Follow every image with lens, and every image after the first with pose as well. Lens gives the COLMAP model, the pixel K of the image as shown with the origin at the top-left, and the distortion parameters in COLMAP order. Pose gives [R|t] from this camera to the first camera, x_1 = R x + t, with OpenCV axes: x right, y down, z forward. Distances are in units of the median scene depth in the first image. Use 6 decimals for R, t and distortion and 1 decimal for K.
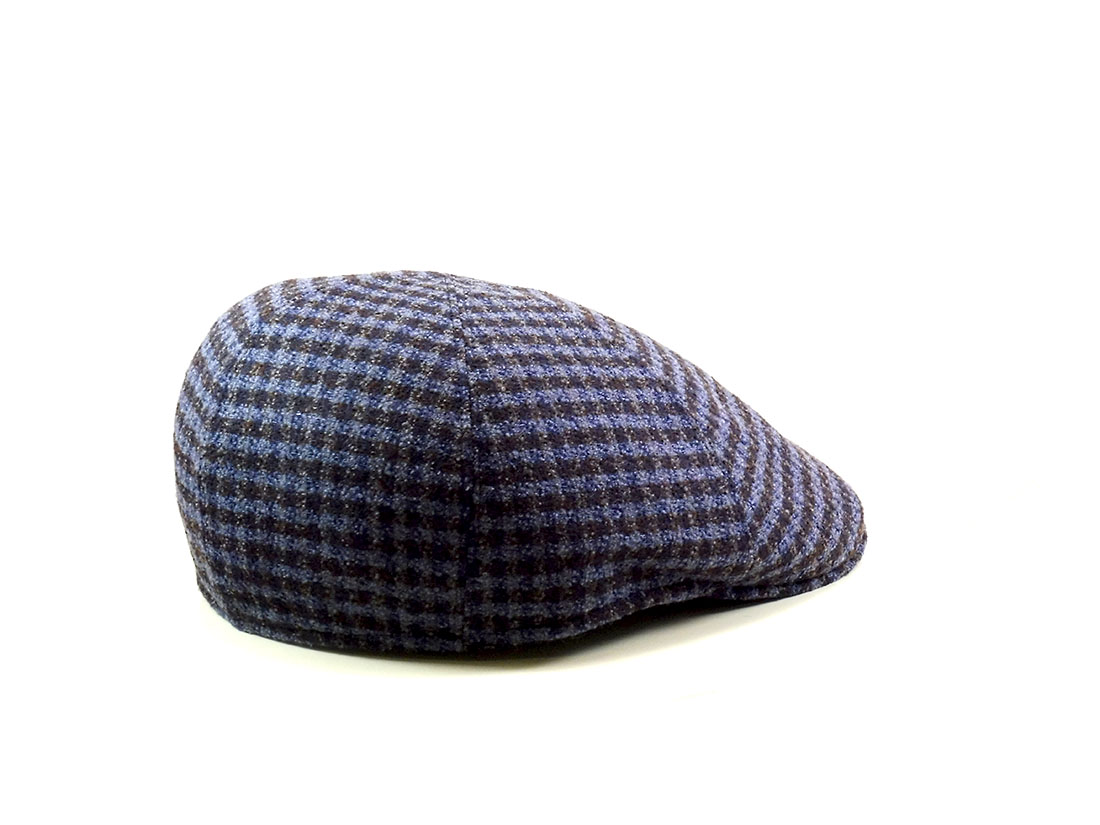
lens RADIAL K [[3265.9, 0, 548.4], [0, 3265.9, 412.6], [0, 0, 1]] dist [0.903389, 0.000000]
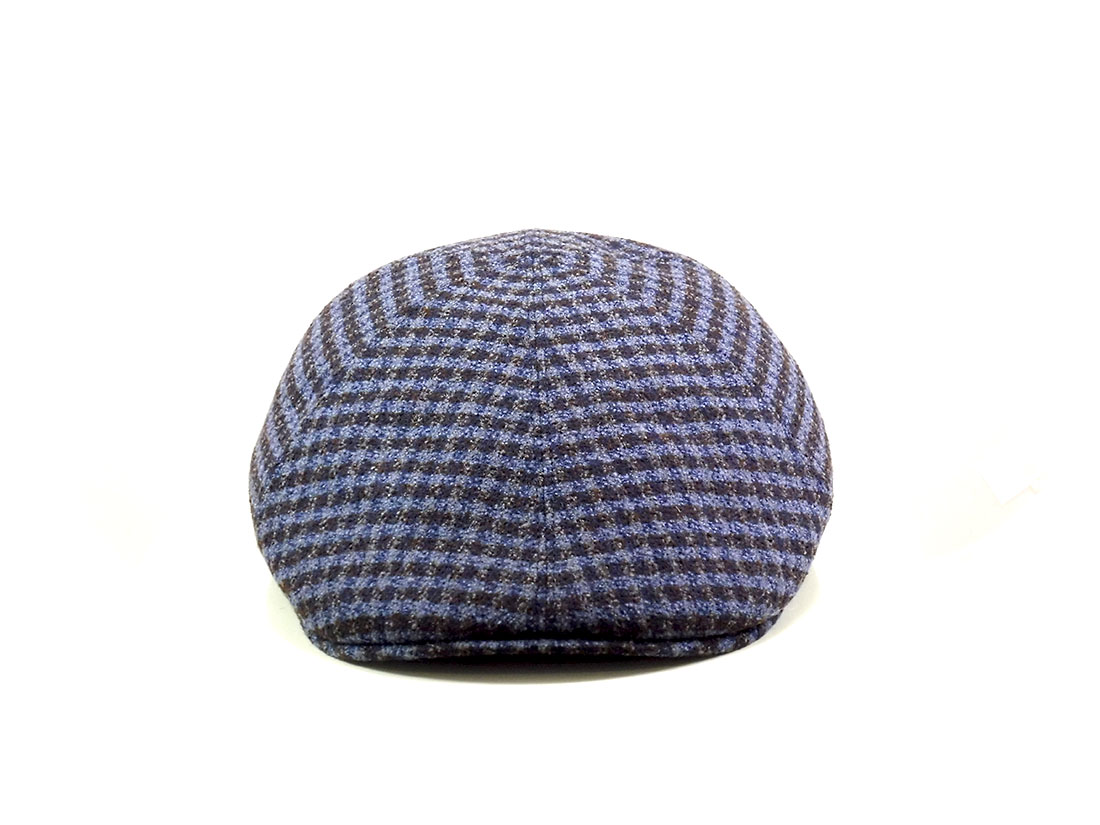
lens RADIAL K [[3265.9, 0, 546.1], [0, 3265.9, 416.3], [0, 0, 1]] dist [0.903389, 0.000000]
pose [[-0.540168, 0.215331, -0.813543, 0.874504], [-0.162883, 0.921680, 0.352102, -0.383644], [0.825644, 0.322706, -0.462788, 1.592695]]
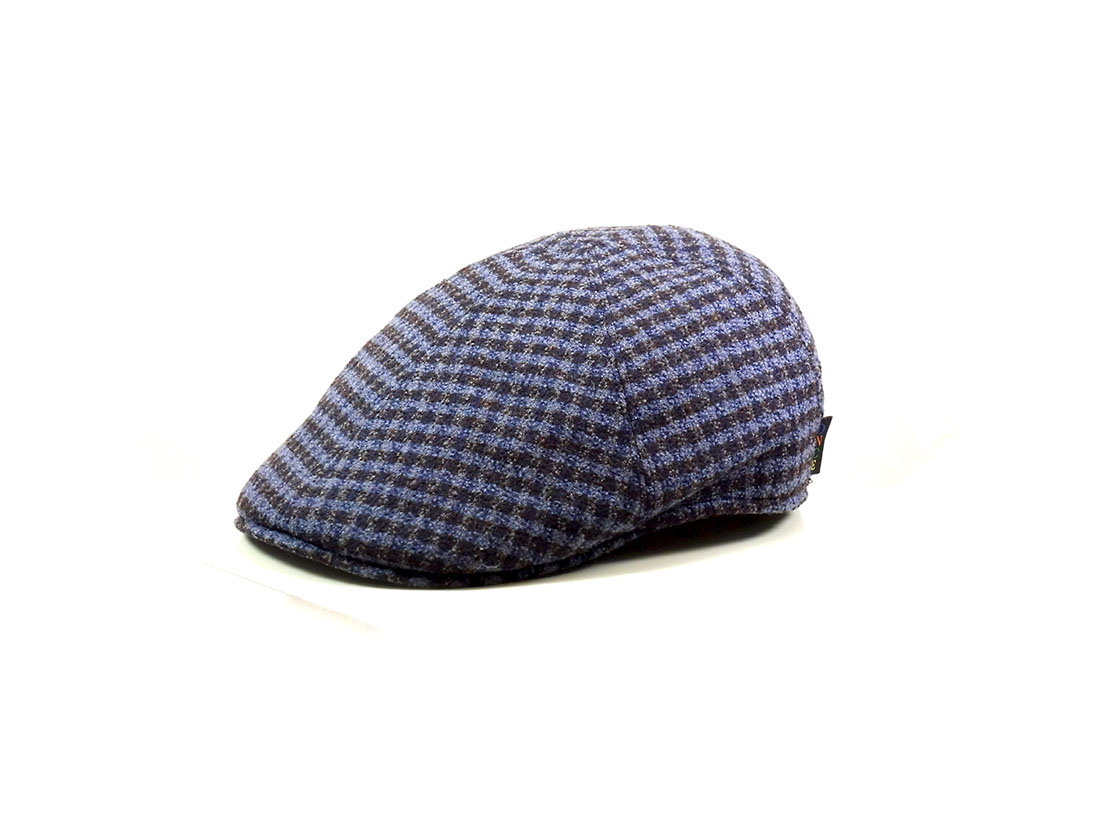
lens RADIAL K [[2799.9, 0, 537.6], [0, 2799.9, 372.0], [0, 0, 1]] dist [0.939206, 0.000000]
pose [[-0.992356, 0.052875, -0.111509, 0.110616], [-0.001174, 0.899480, 0.436960, -0.479527], [0.123404, 0.433751, -0.892542, 2.062965]]
